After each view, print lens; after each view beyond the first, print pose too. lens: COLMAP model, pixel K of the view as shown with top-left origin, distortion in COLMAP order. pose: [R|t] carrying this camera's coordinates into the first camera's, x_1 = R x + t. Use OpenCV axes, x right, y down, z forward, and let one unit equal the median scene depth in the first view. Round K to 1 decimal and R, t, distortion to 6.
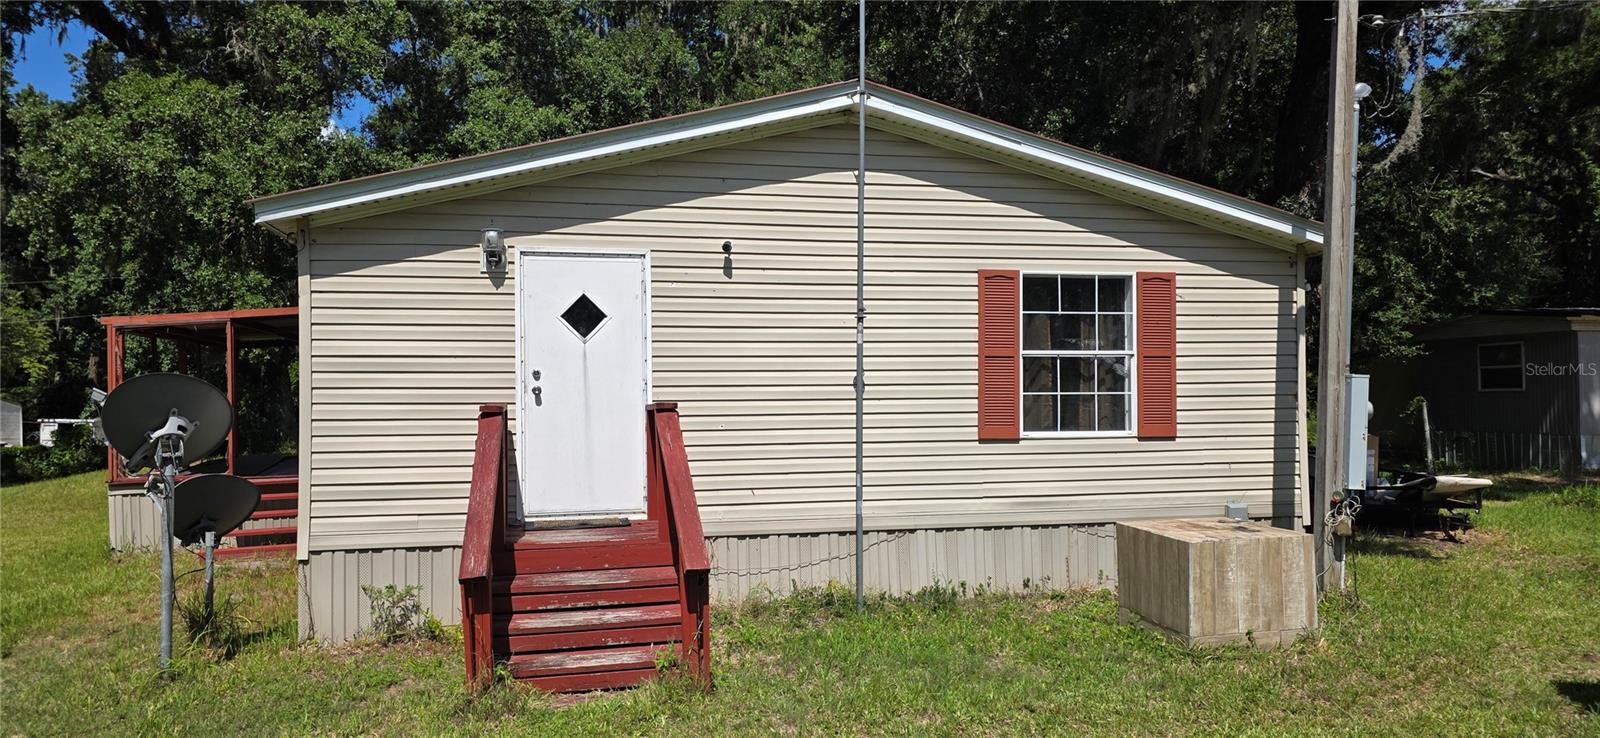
lens RADIAL K [[1051.5, 0, 795.6], [0, 1051.5, 373.9], [0, 0, 1]] dist [0.054089, -0.054307]
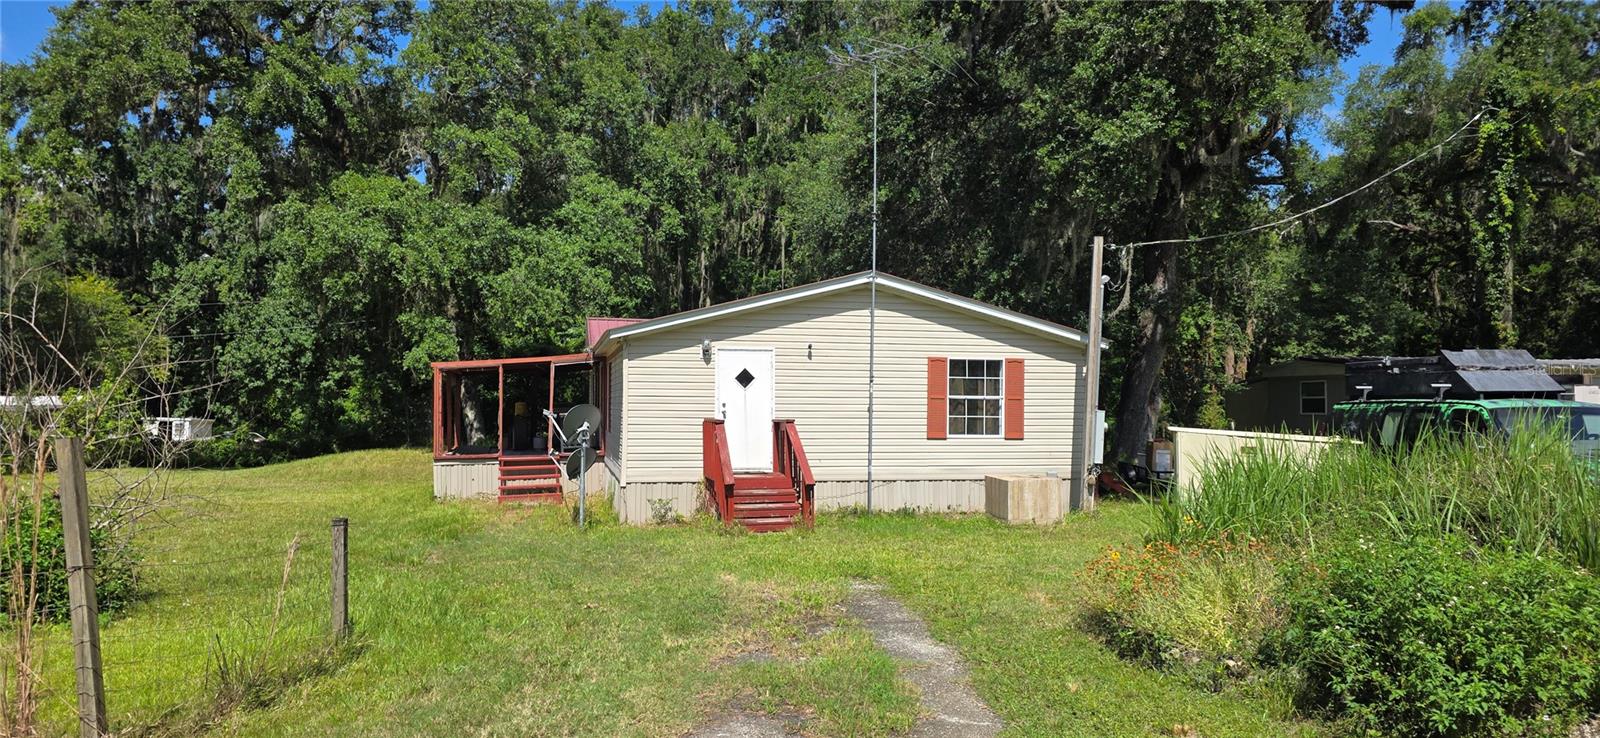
lens RADIAL K [[1051.5, 0, 795.6], [0, 1051.5, 373.9], [0, 0, 1]] dist [0.054089, -0.054307]
pose [[0.999849, 0.015421, 0.008067, -0.105738], [-0.015365, 0.999858, -0.006947, -0.046827], [-0.008173, 0.006822, 0.999943, -1.088827]]
